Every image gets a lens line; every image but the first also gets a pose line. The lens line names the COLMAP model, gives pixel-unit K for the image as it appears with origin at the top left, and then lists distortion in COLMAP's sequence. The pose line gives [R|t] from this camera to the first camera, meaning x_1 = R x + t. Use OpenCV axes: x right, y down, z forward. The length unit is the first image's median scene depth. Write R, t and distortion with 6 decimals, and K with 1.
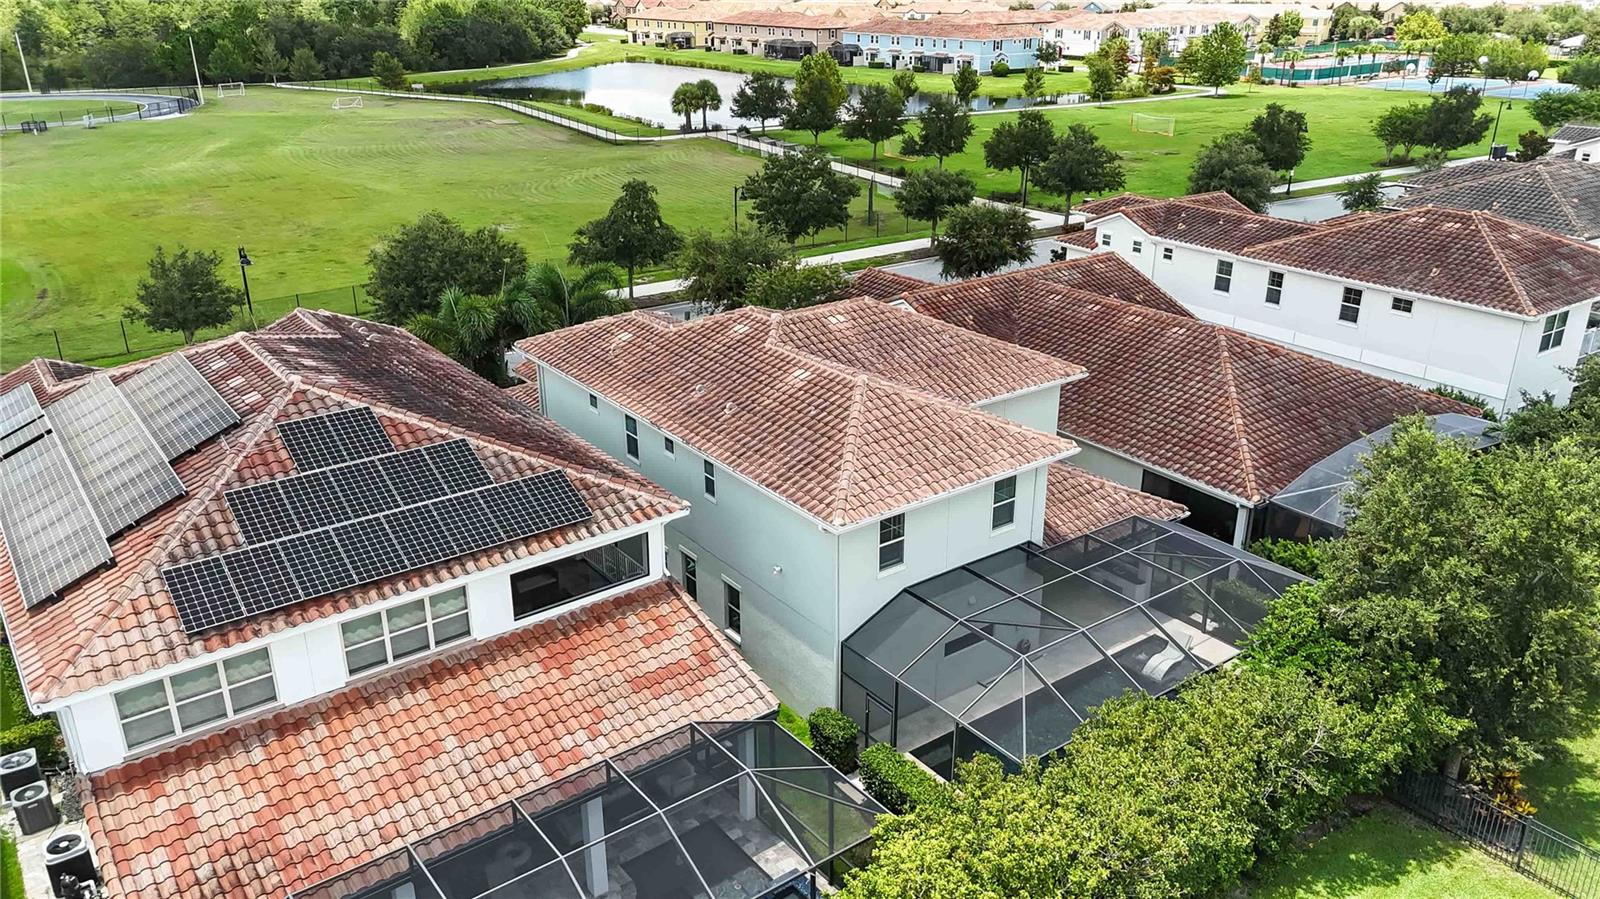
lens RADIAL K [[1126.7, 0, 794.2], [0, 1126.7, 450.5], [0, 0, 1]] dist [0.062470, -0.050459]
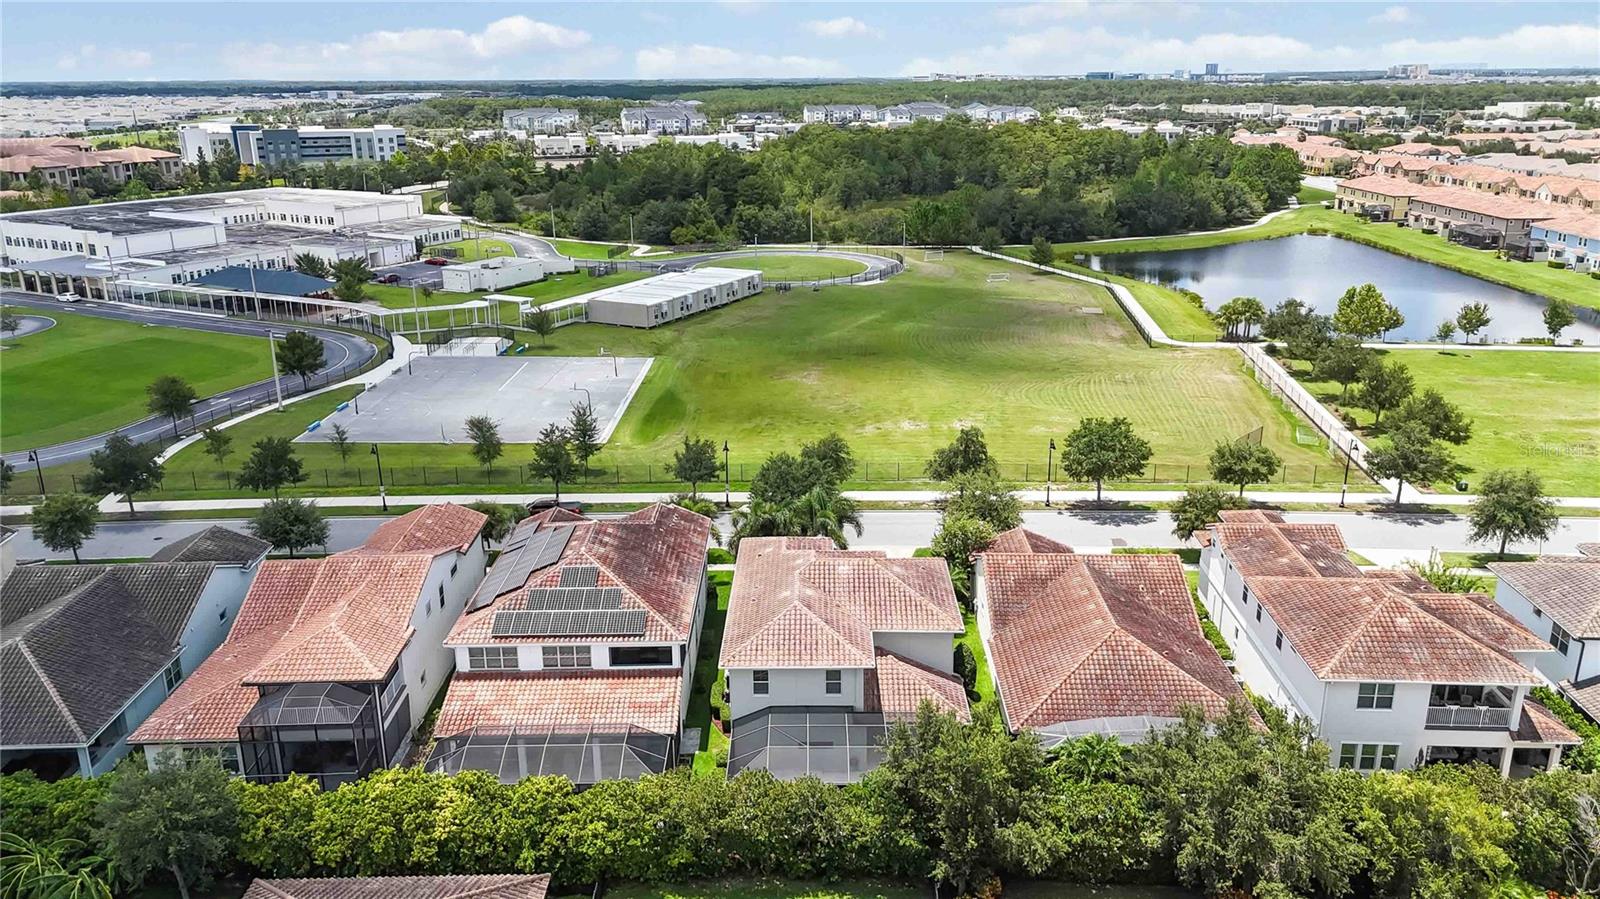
lens RADIAL K [[1126.7, 0, 794.2], [0, 1126.7, 450.5], [0, 0, 1]] dist [0.062470, -0.050459]
pose [[0.797471, 0.166625, -0.579893, 1.233434], [-0.220796, 0.975038, -0.023474, -0.293136], [0.561506, 0.146758, 0.814354, -0.732406]]
